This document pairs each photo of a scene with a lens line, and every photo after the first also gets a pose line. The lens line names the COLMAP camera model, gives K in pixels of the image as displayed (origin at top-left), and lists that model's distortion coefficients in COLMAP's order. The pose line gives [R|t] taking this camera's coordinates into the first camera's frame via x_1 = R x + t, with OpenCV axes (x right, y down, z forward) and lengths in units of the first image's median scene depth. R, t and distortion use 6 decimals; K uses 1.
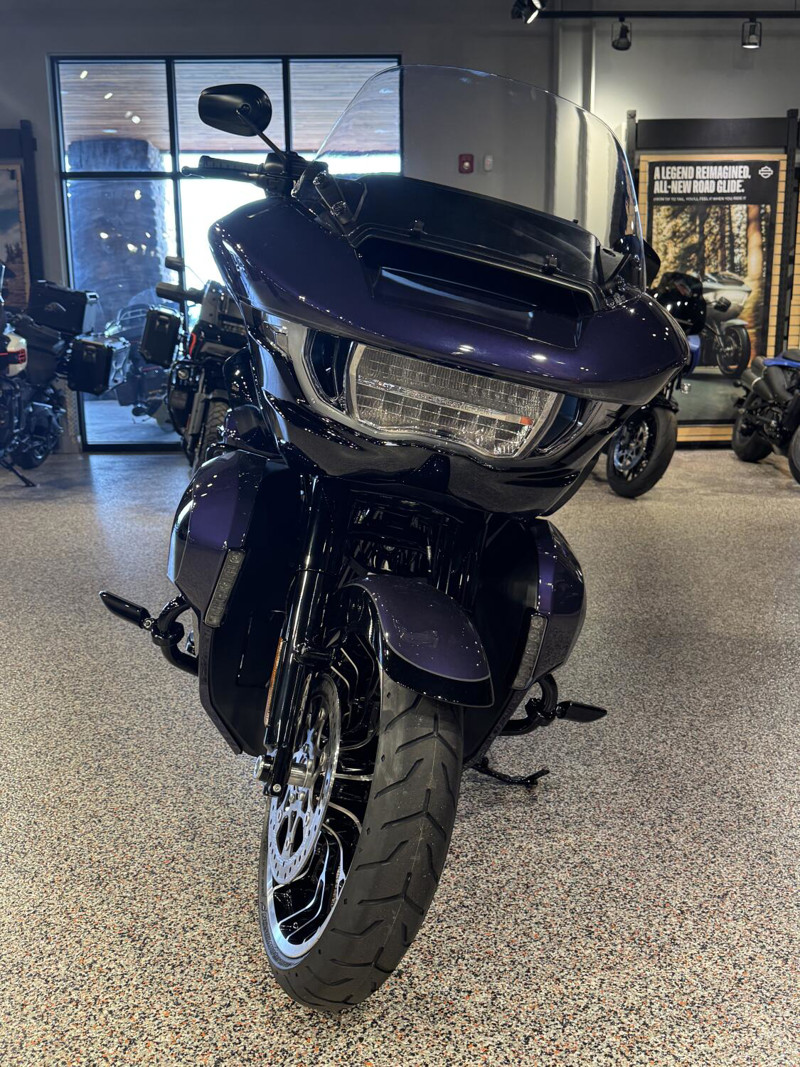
lens RADIAL K [[979.4, 0, 402.2], [0, 979.4, 532.0], [0, 0, 1]] dist [0.036860, 0.000000]
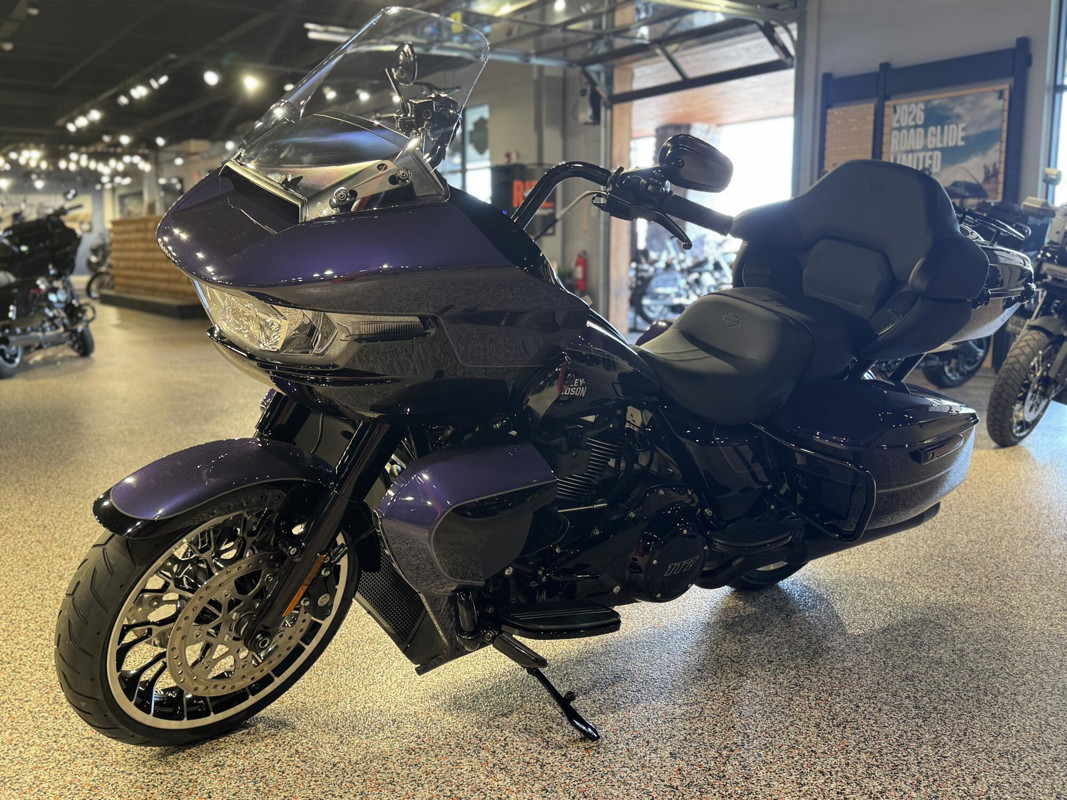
lens RADIAL K [[979.4, 0, 534.2], [0, 979.4, 399.4], [0, 0, 1]] dist [0.036860, 0.000000]
pose [[0.539331, 0.124551, -0.832832, 0.215168], [-0.167199, 0.985149, 0.039055, -0.022178], [0.825328, 0.118185, 0.552146, 0.104616]]
